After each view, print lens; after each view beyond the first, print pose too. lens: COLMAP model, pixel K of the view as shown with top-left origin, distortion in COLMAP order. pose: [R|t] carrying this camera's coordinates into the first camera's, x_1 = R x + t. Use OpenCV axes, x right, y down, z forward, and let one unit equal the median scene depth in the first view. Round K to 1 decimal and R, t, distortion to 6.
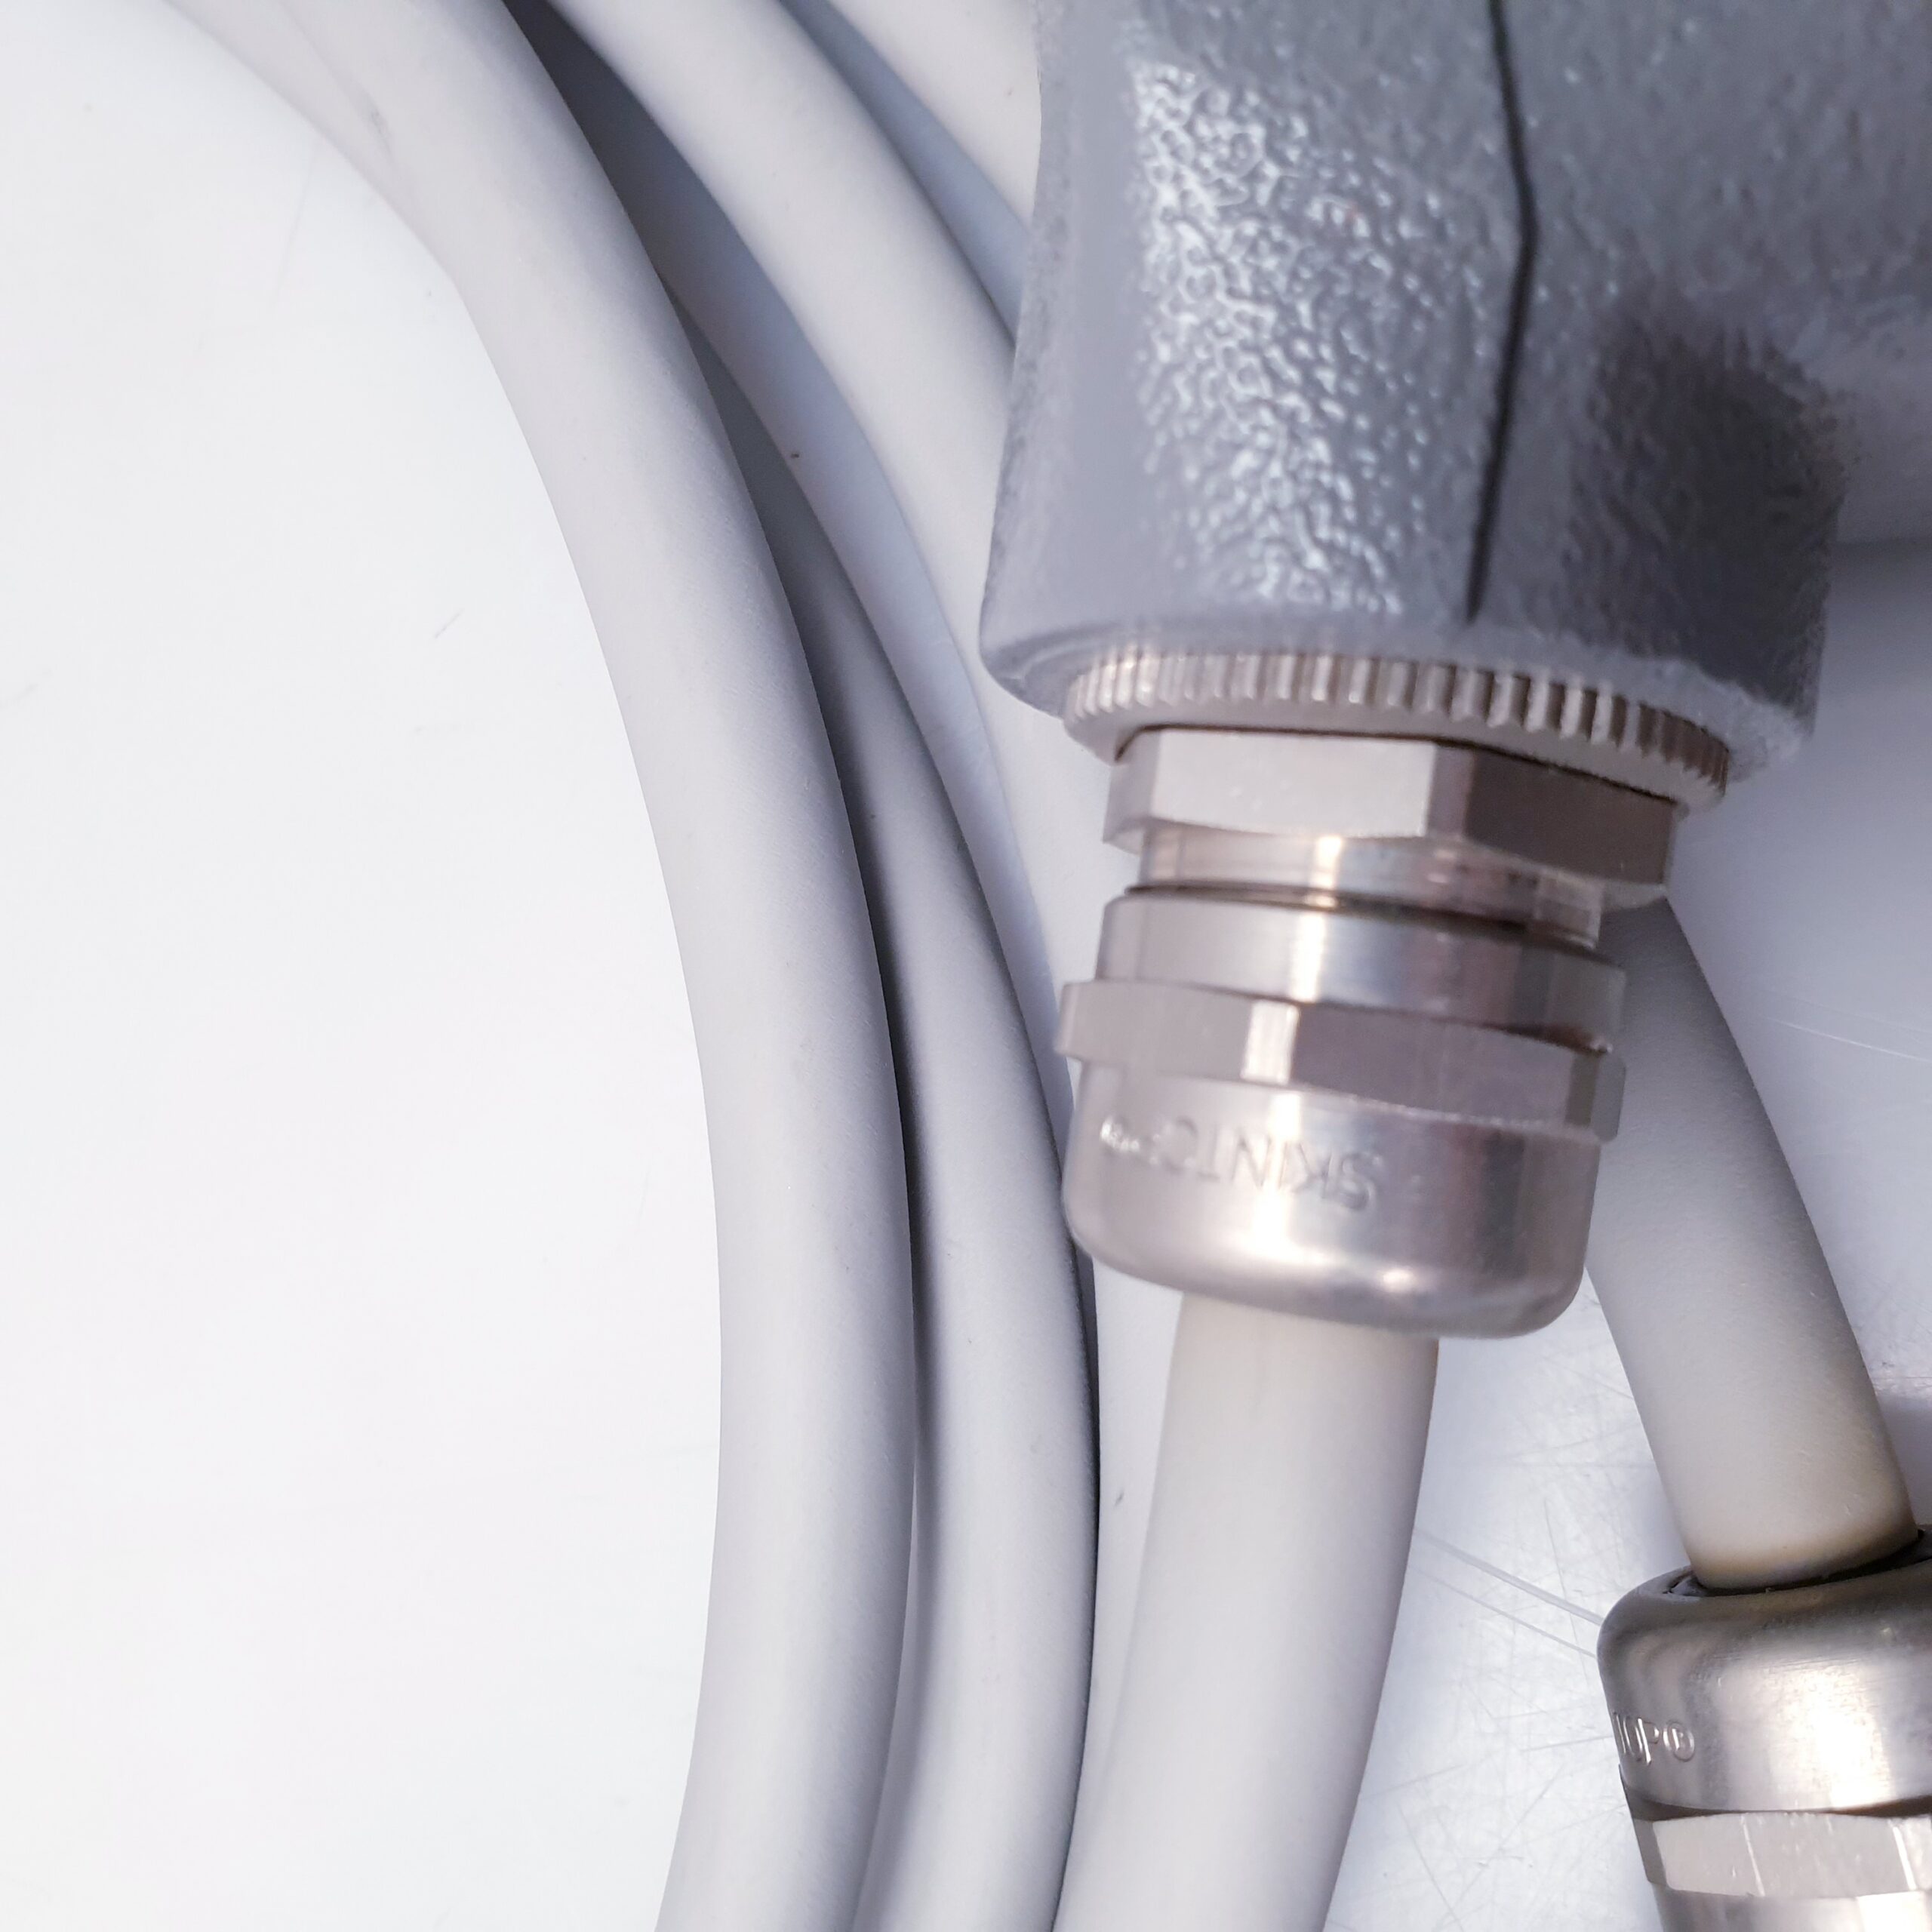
lens RADIAL K [[1924.2, 0, 966.6], [0, 1924.2, 968.1], [0, 0, 1]] dist [0.011622, 0.000000]
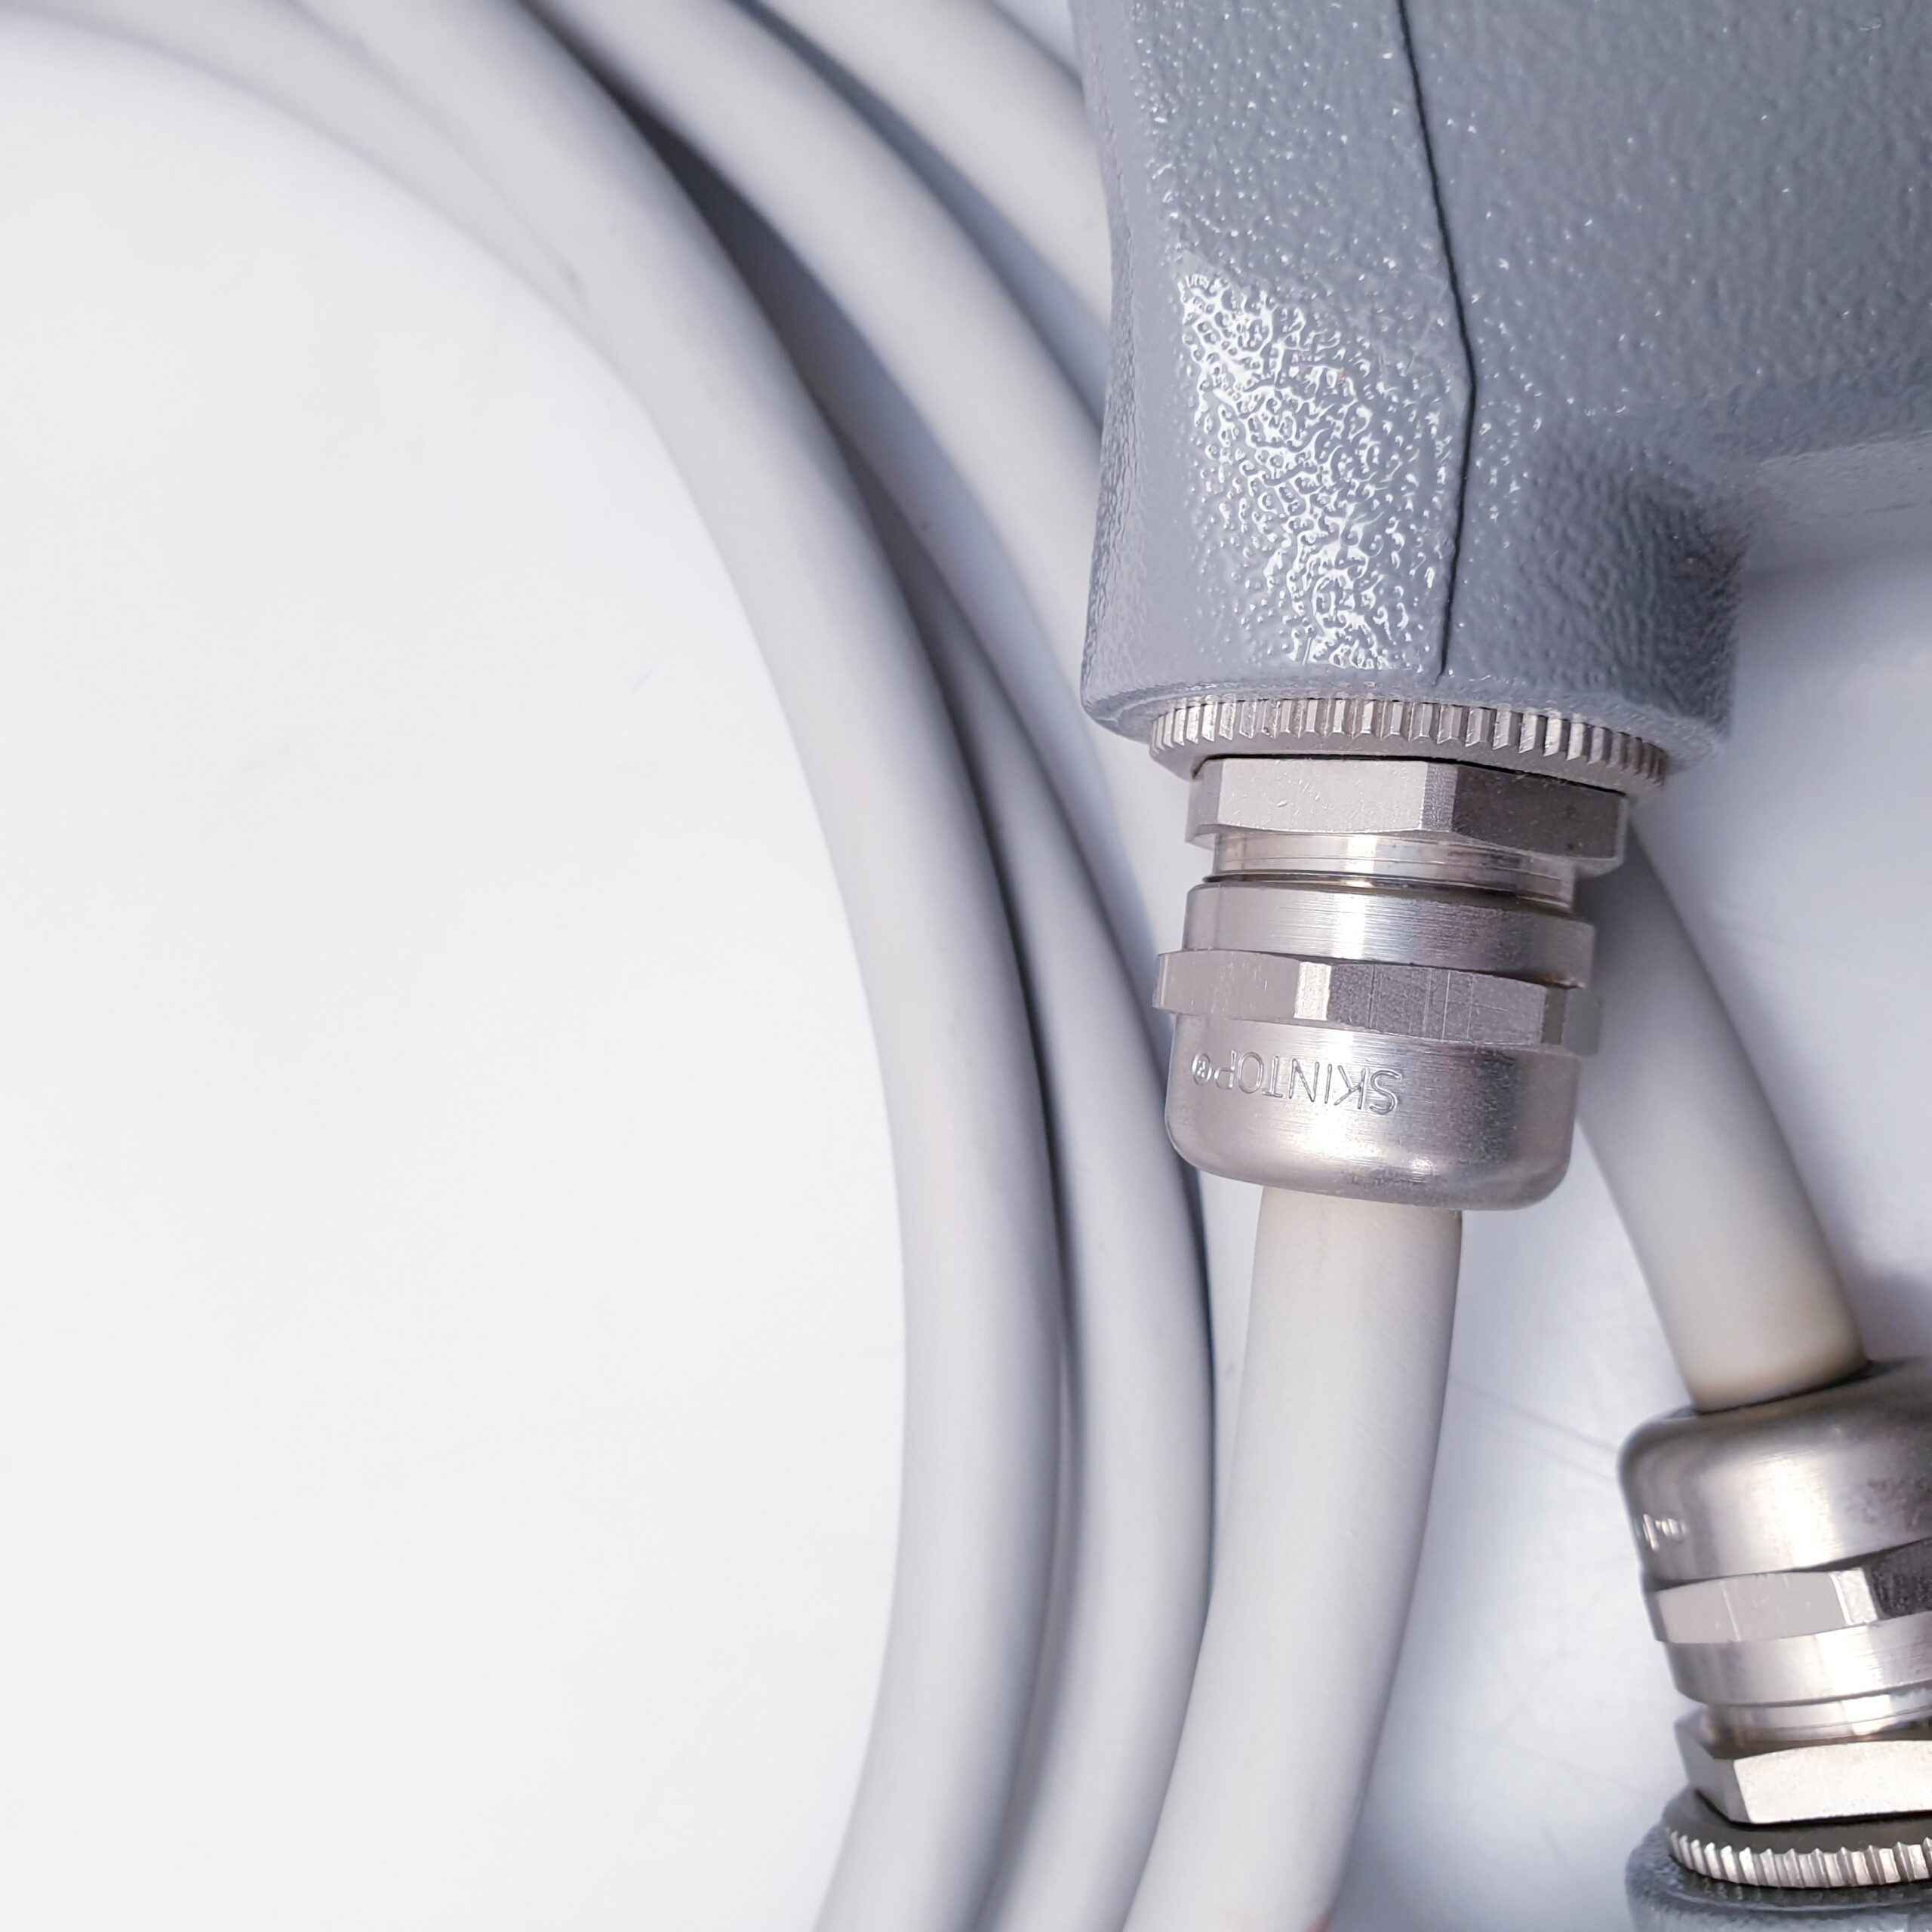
lens RADIAL K [[1924.2, 0, 978.4], [0, 1924.2, 965.9], [0, 0, 1]] dist [0.011622, 0.000000]
pose [[0.997223, -0.046092, -0.058494, 0.004506], [0.046698, 0.998868, 0.009034, -0.001667], [0.058011, -0.011741, 0.998247, -0.334057]]
